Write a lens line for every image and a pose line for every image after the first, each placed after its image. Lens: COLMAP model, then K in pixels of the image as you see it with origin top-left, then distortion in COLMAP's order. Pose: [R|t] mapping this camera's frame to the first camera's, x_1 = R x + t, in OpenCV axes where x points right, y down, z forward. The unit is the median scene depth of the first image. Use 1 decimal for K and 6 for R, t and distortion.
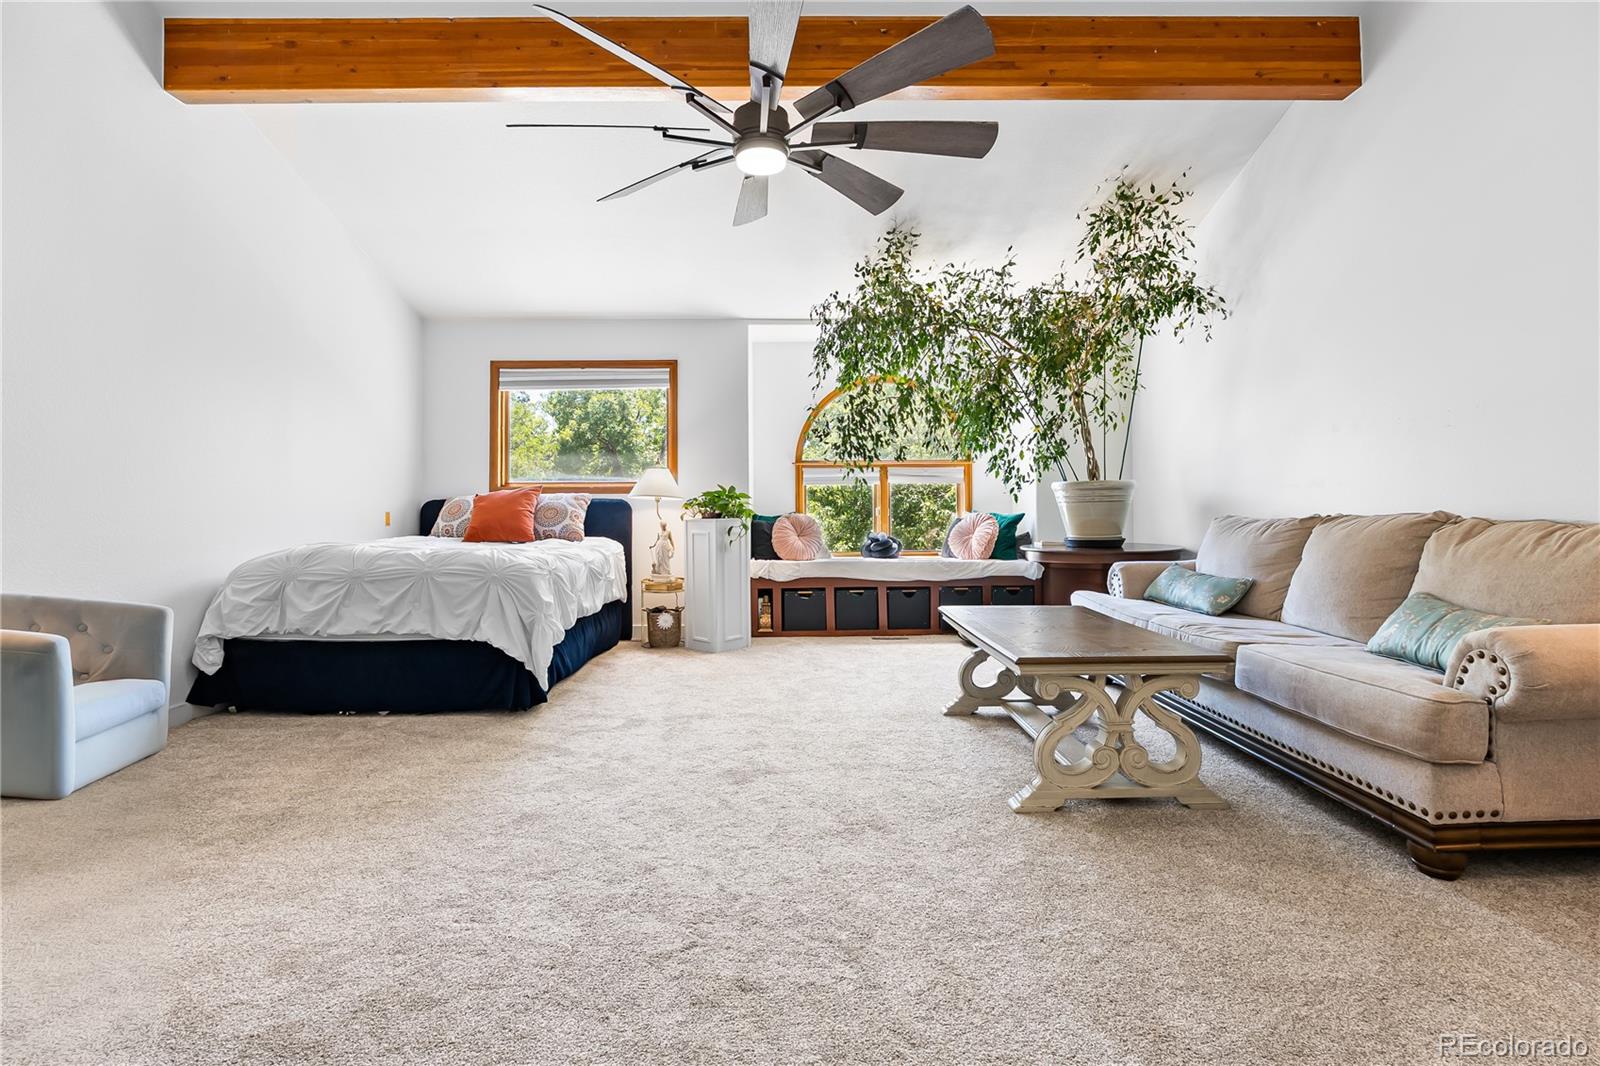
lens RADIAL K [[736.6, 0, 803.9], [0, 736.6, 497.1], [0, 0, 1]] dist [-0.013121, -0.000008]
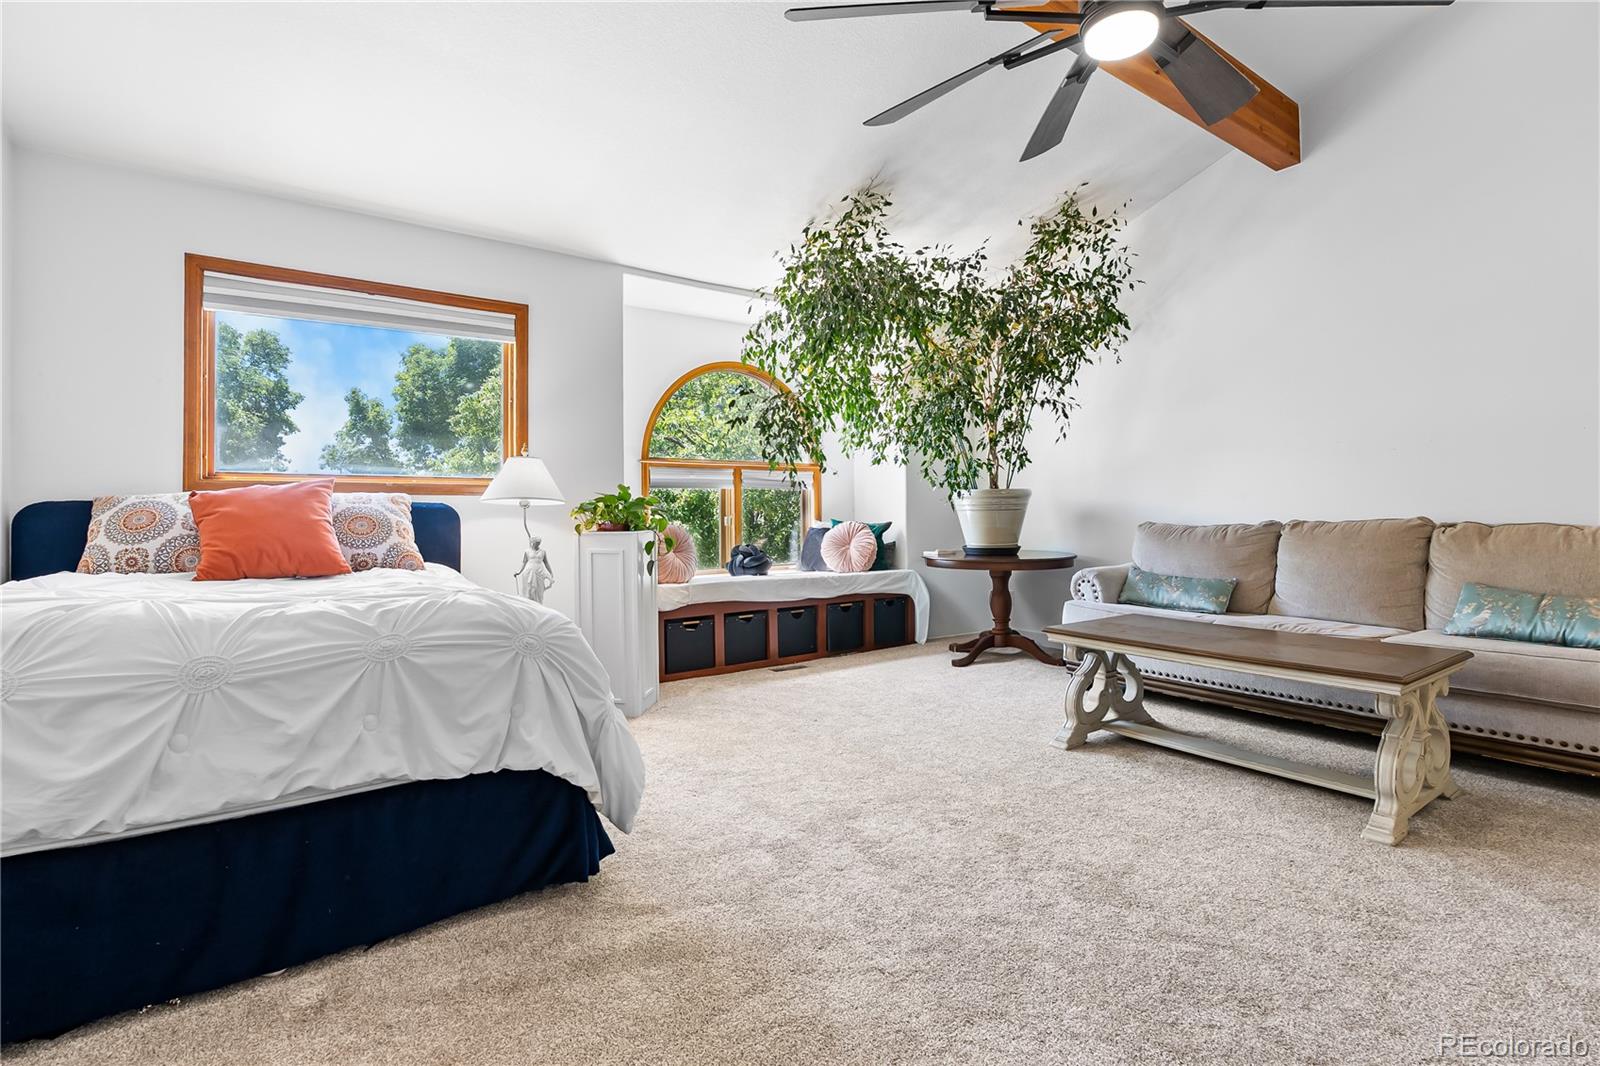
lens RADIAL K [[736.1, 0, 803.3], [0, 736.1, 505.6], [0, 0, 1]] dist [-0.012237, 0.001162]
pose [[0.826358, 0.006793, 0.563104, -0.430873], [-0.005812, 0.999977, -0.003533, 0.006384], [-0.563115, -0.000353, 0.826378, 0.343177]]
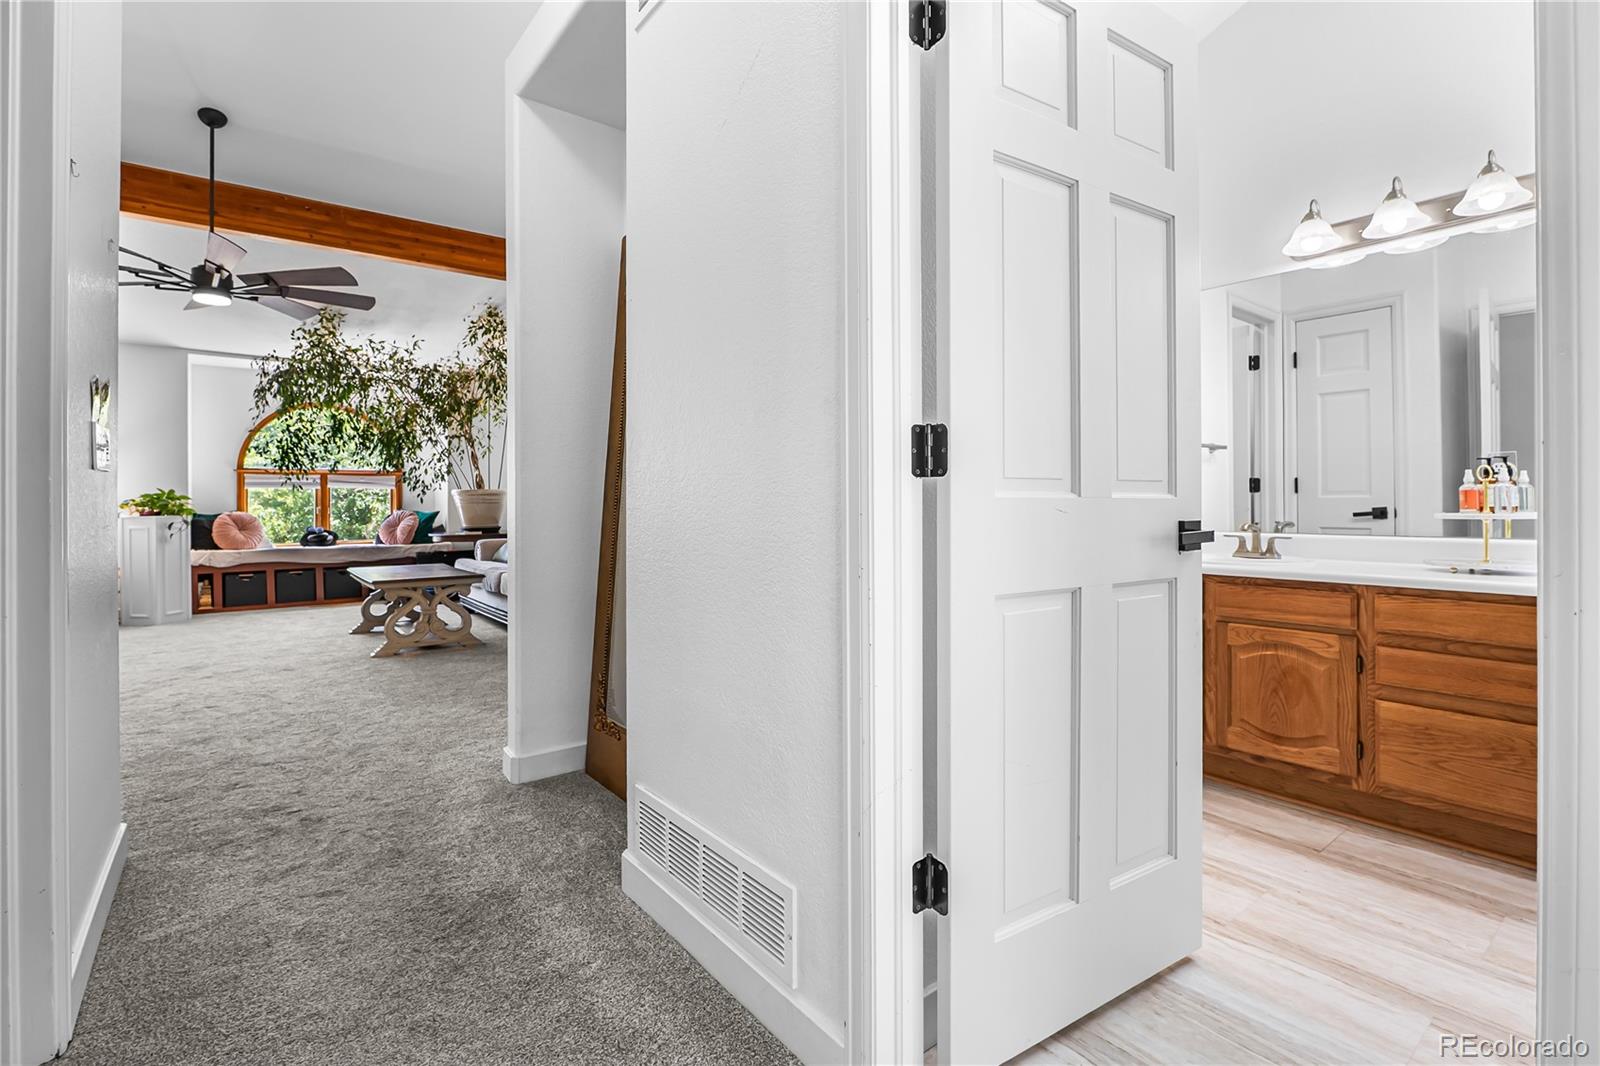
lens RADIAL K [[745.6, 0, 794.0], [0, 745.6, 503.8], [0, 0, 1]] dist [-0.002113, -0.000161]
pose [[0.806479, 0.001909, 0.591259, 0.004919], [-0.008378, 0.999931, 0.008200, -0.011370], [-0.591203, -0.011566, 0.806440, -0.695386]]
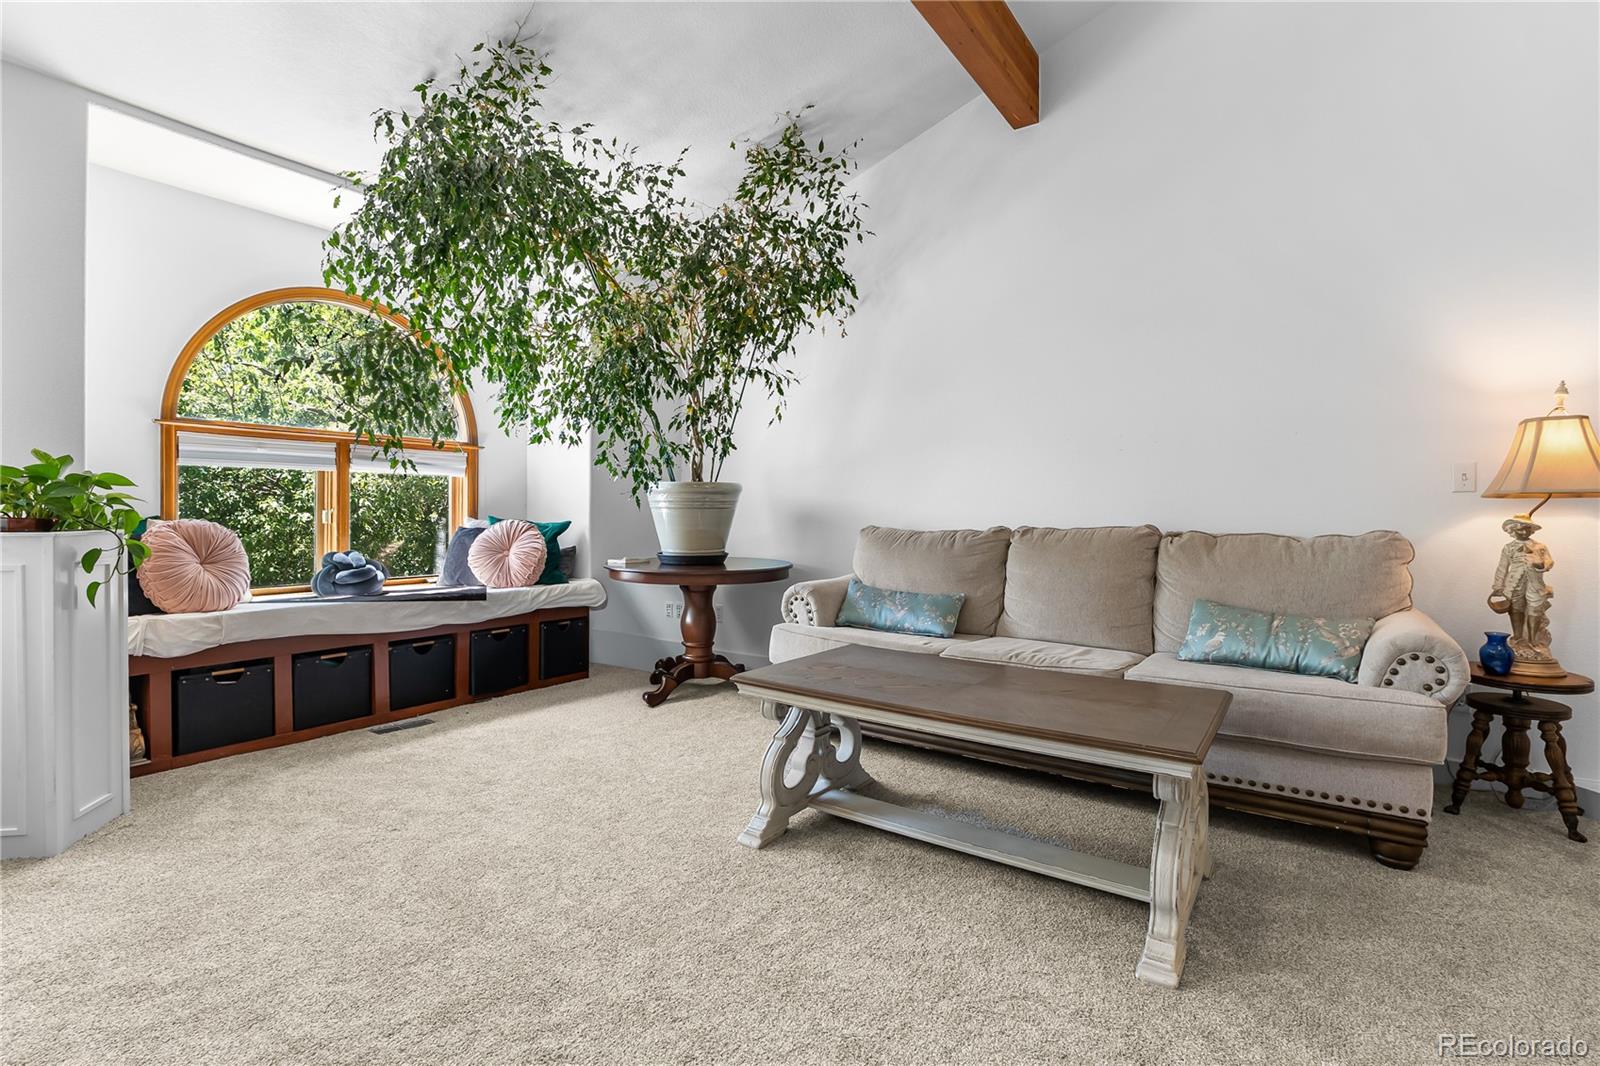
lens RADIAL K [[746.3, 0, 800.8], [0, 746.3, 520.3], [0, 0, 1]] dist [-0.022647, 0.008544]
pose [[0.586631, 0.005402, 0.809836, -0.227494], [-0.026229, 0.999580, 0.012332, 0.007384], [-0.809429, -0.028476, 0.586526, 0.464494]]
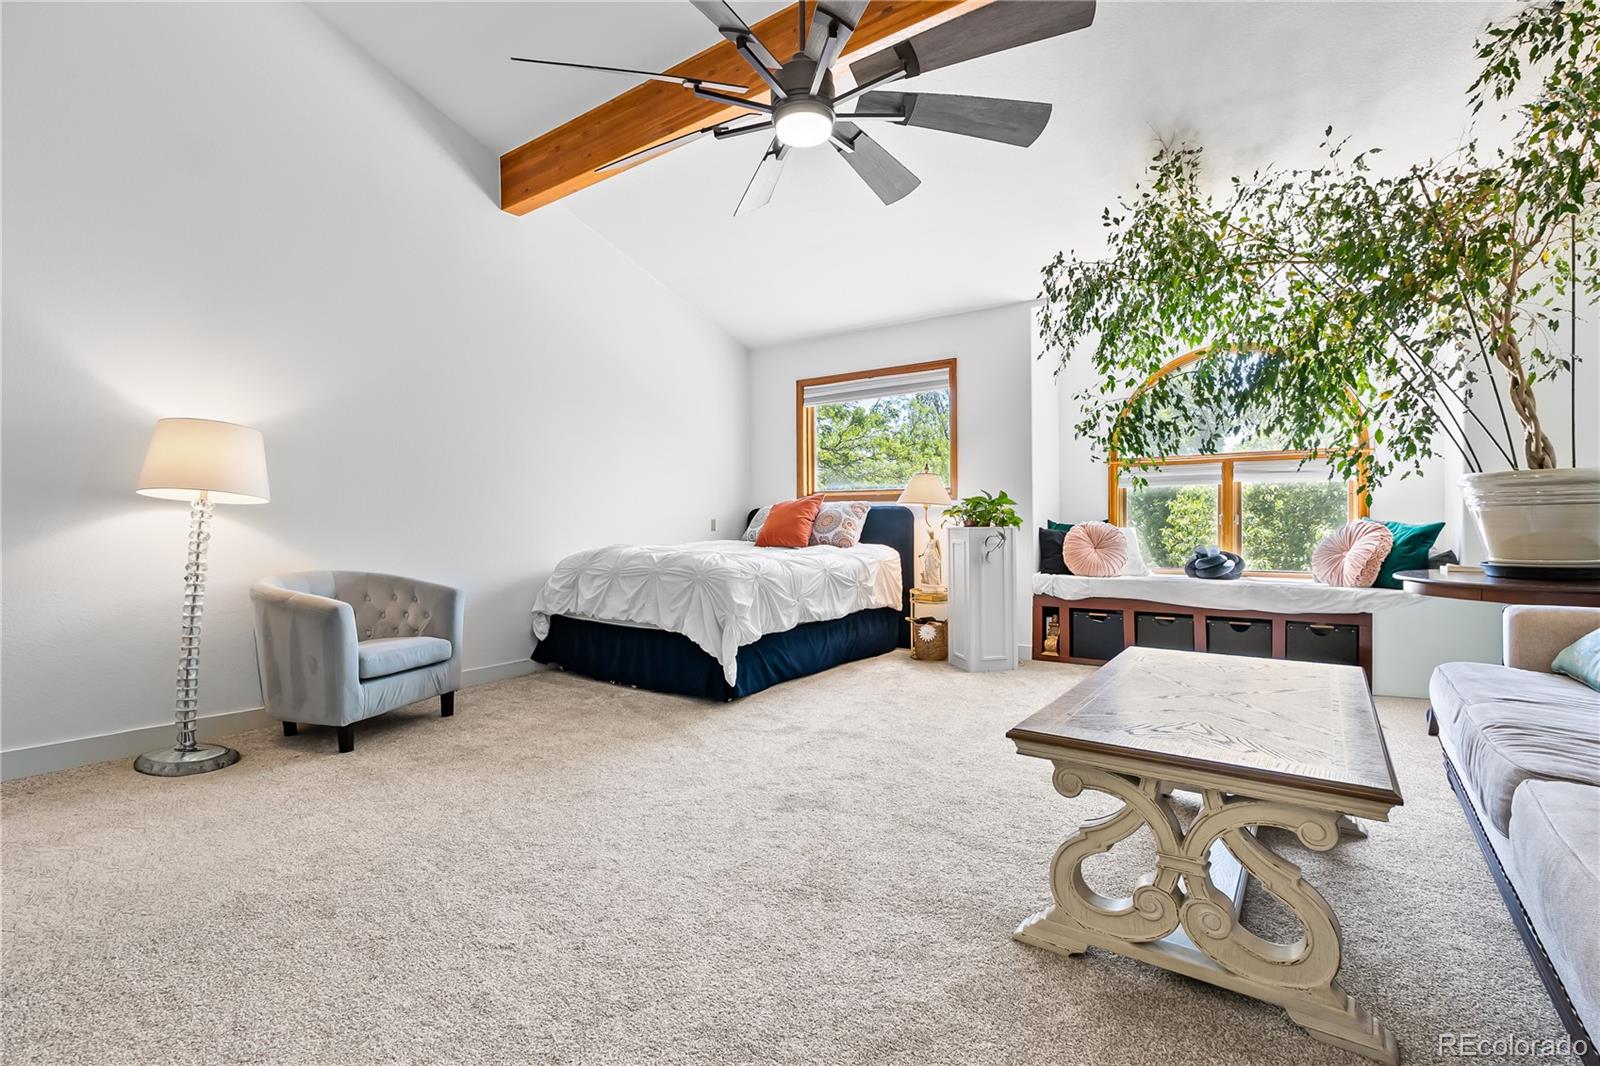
lens RADIAL K [[726.7, 0, 804.8], [0, 726.7, 531.3], [0, 0, 1]] dist [-0.013976, 0.000225]
pose [[0.804011, 0.011641, -0.594501, 0.280039], [0.012004, 0.999287, 0.035801, -0.000477], [0.594494, -0.035921, 0.803298, 0.164185]]
